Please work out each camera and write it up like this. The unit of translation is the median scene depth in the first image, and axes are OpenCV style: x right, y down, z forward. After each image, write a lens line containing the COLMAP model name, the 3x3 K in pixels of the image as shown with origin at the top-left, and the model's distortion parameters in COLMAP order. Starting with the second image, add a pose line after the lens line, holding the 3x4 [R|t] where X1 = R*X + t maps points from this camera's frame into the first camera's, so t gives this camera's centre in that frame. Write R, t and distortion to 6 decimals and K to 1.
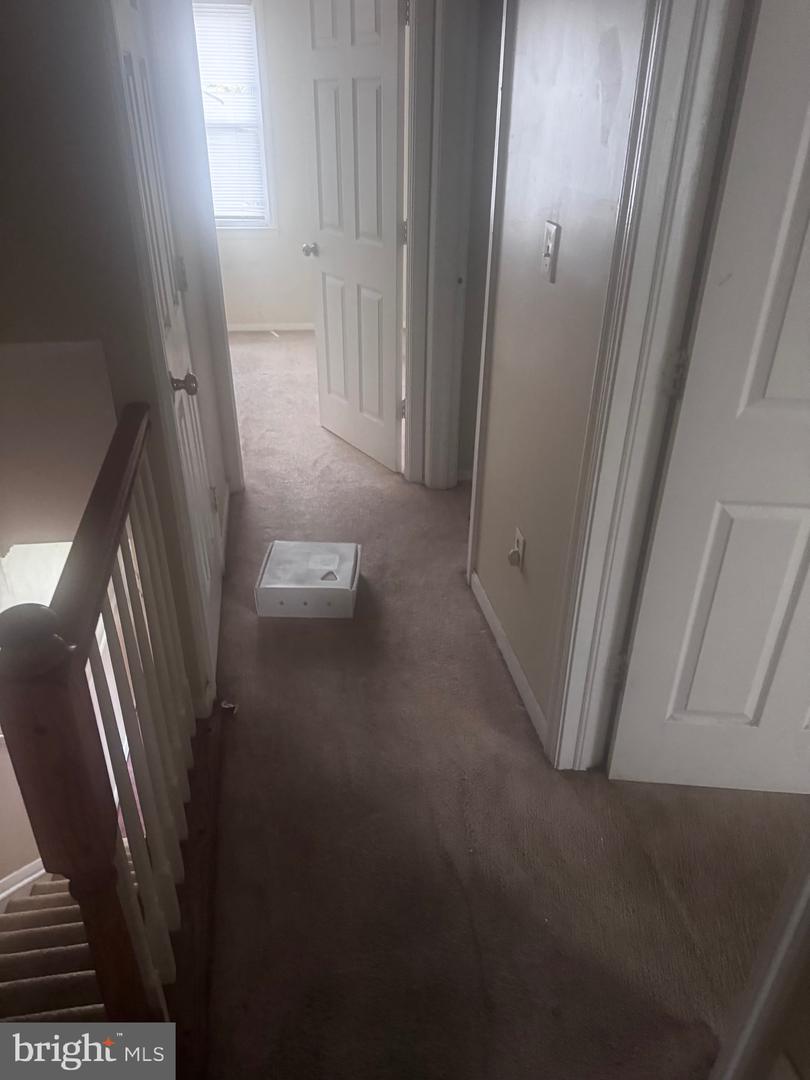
lens RADIAL K [[768.8, 0, 401.6], [0, 768.8, 538.8], [0, 0, 1]] dist [0.139111, -0.210839]
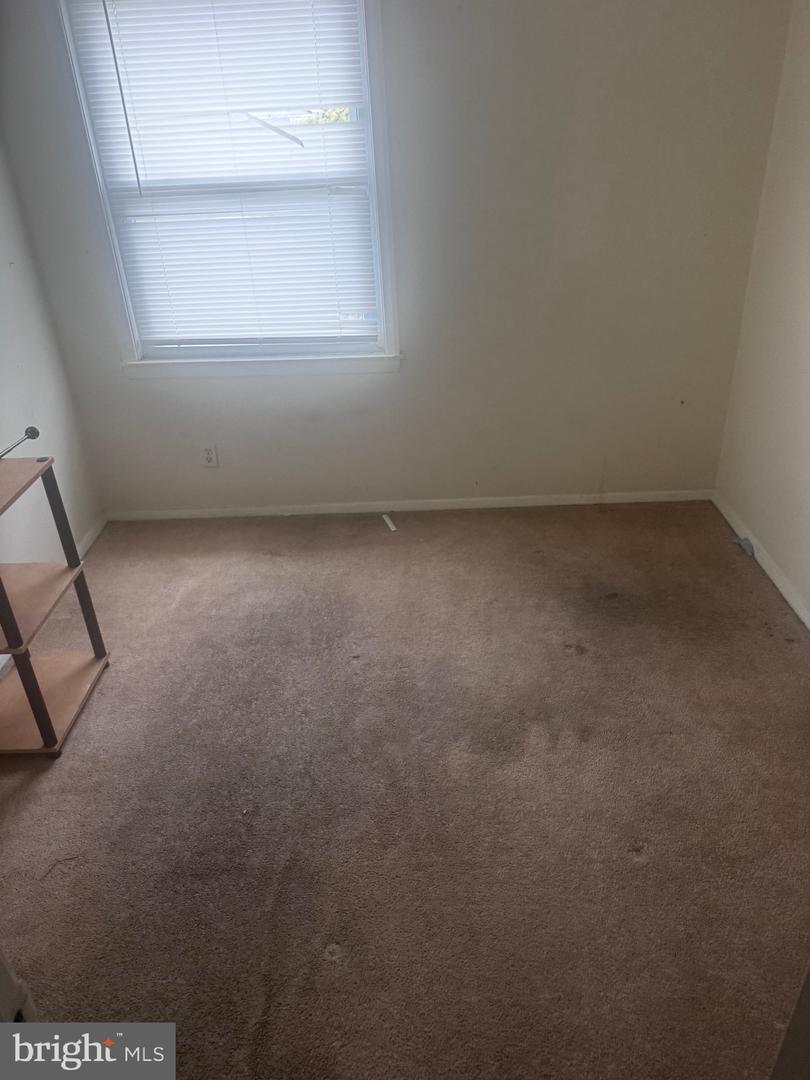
lens RADIAL K [[768.8, 0, 401.6], [0, 768.8, 538.8], [0, 0, 1]] dist [0.139111, -0.210839]
pose [[0.983177, 0.022418, -0.181275, -0.053913], [-0.031043, 0.998510, -0.044884, -0.251646], [0.179998, 0.049756, 0.982408, 0.477385]]
